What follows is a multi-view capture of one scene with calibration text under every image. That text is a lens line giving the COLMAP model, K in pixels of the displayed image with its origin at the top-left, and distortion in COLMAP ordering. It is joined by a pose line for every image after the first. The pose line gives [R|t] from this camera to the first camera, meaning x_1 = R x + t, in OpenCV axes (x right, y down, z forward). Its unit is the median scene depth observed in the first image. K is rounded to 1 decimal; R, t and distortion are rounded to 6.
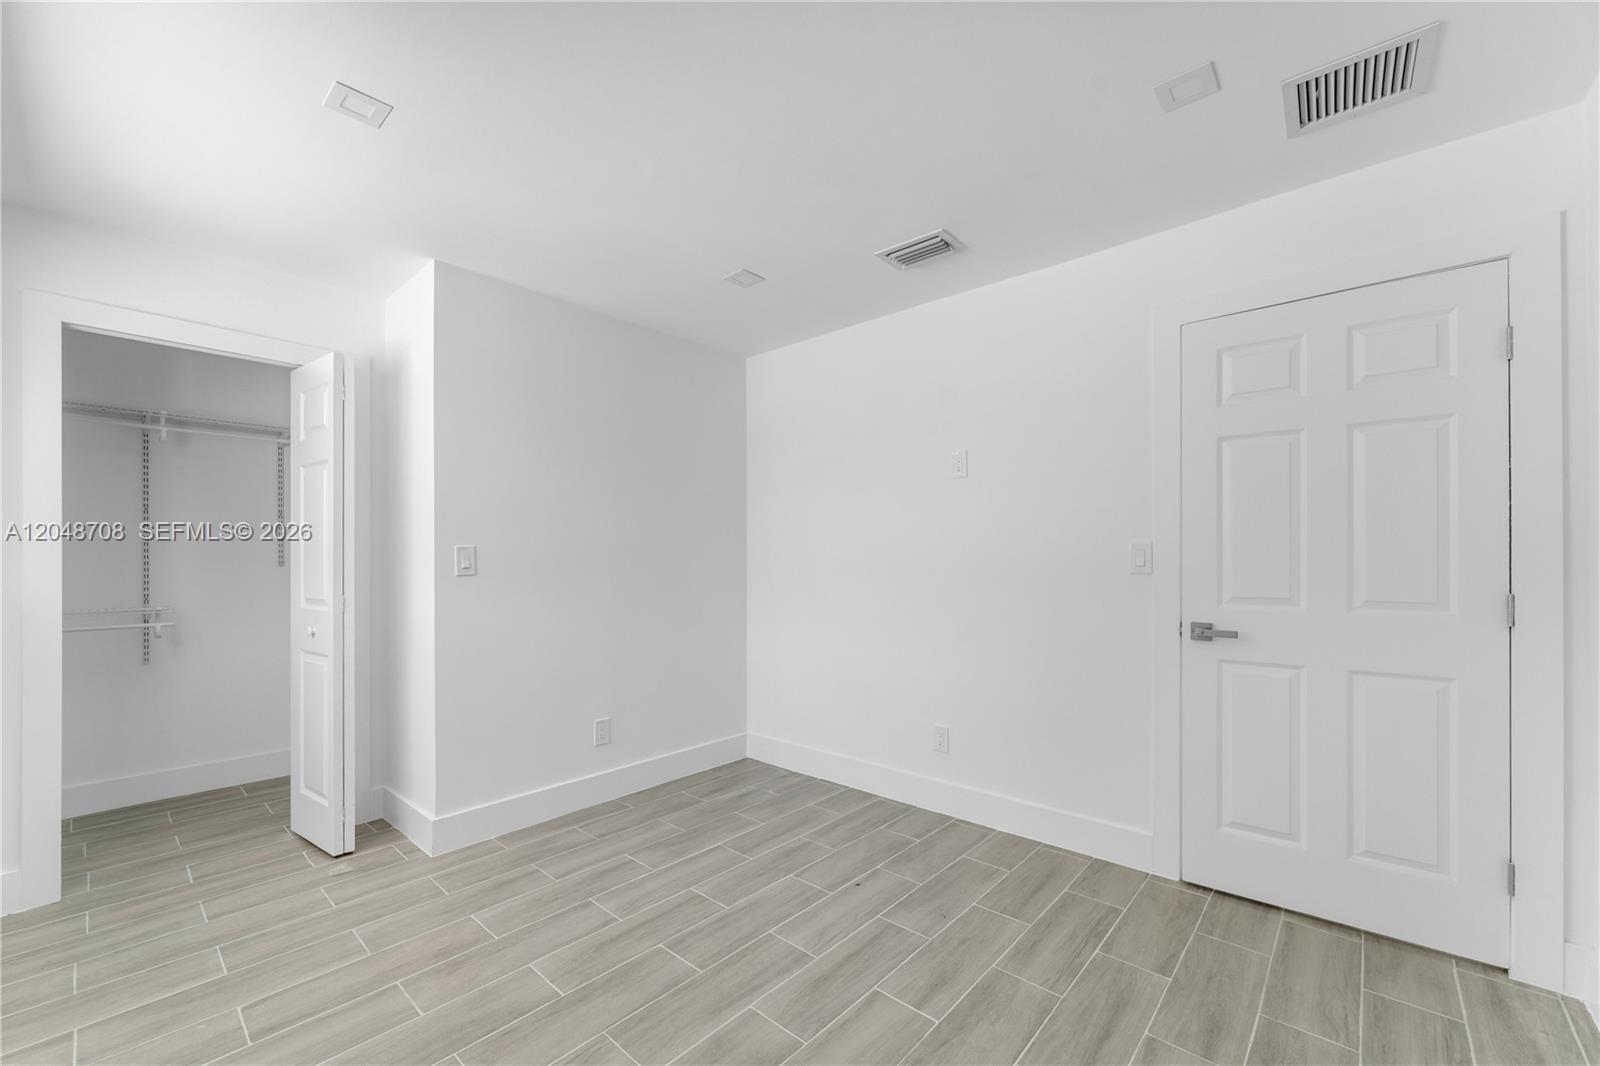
lens RADIAL K [[645.0, 0, 792.1], [0, 645.0, 546.5], [0, 0, 1]] dist [-0.002489, -0.000631]
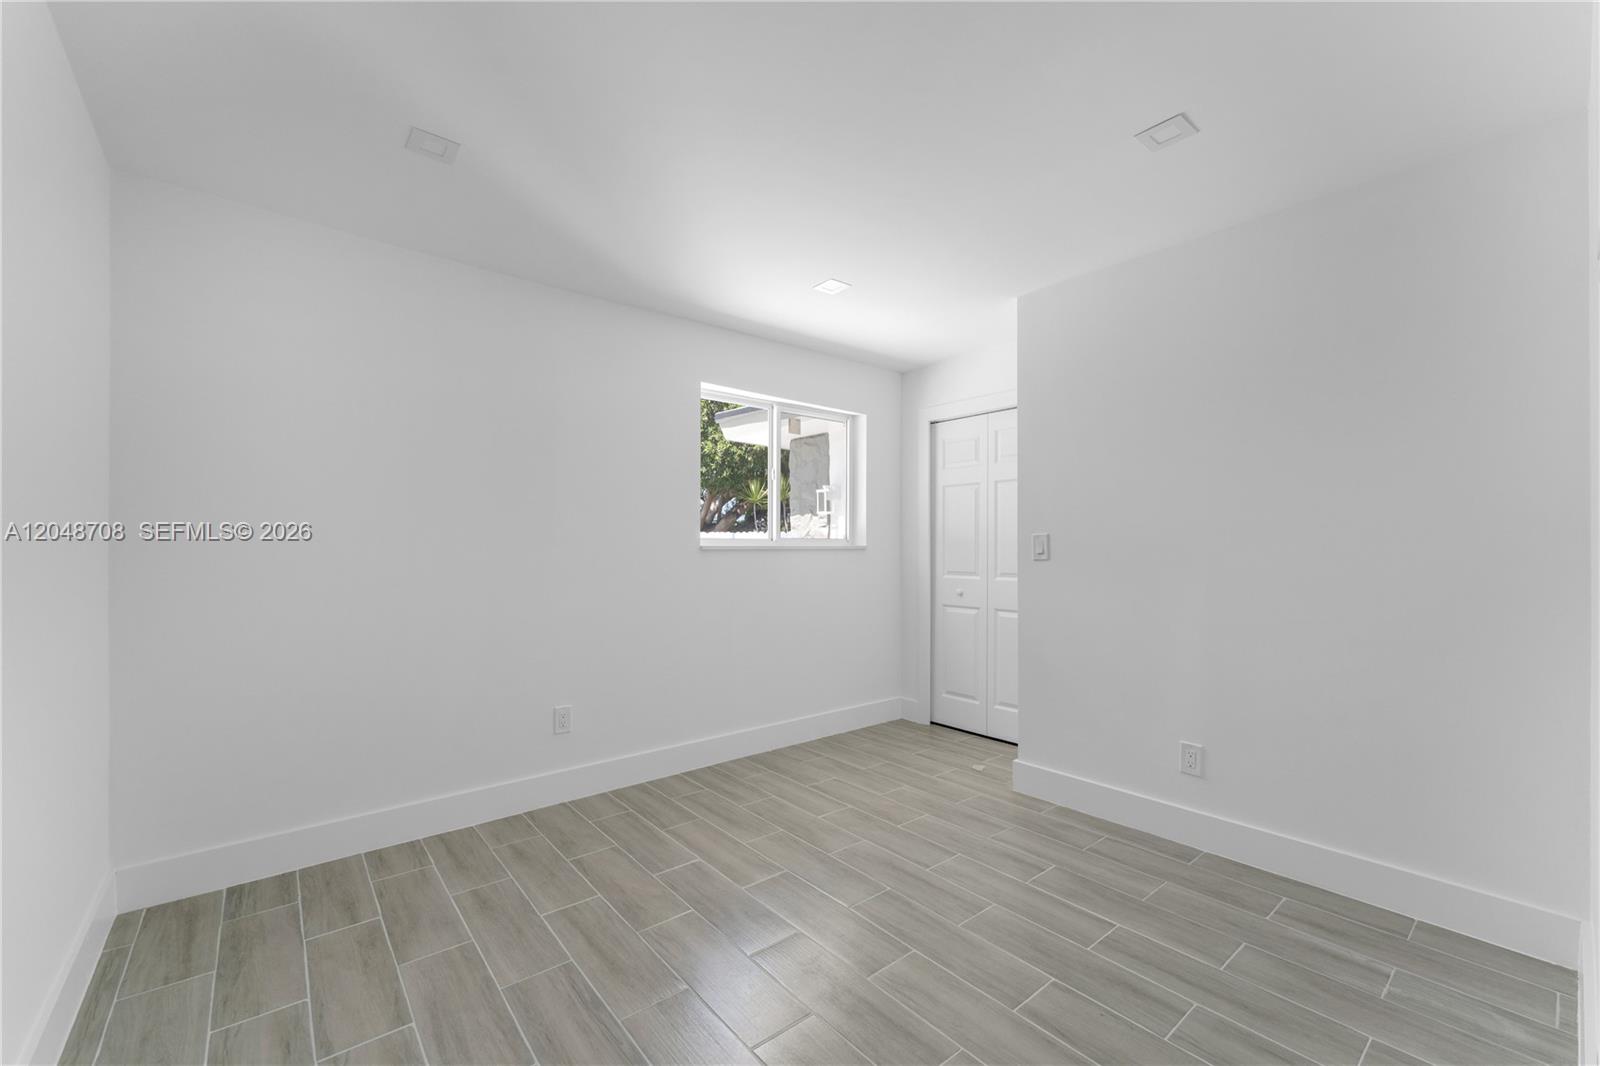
lens RADIAL K [[645.0, 0, 795.4], [0, 645.0, 534.9], [0, 0, 1]] dist [-0.002489, -0.000631]
pose [[-0.133720, -0.020533, -0.990806, 0.712602], [0.009127, 0.999717, -0.021949, 0.023122], [0.990977, -0.011978, -0.133494, 0.761157]]
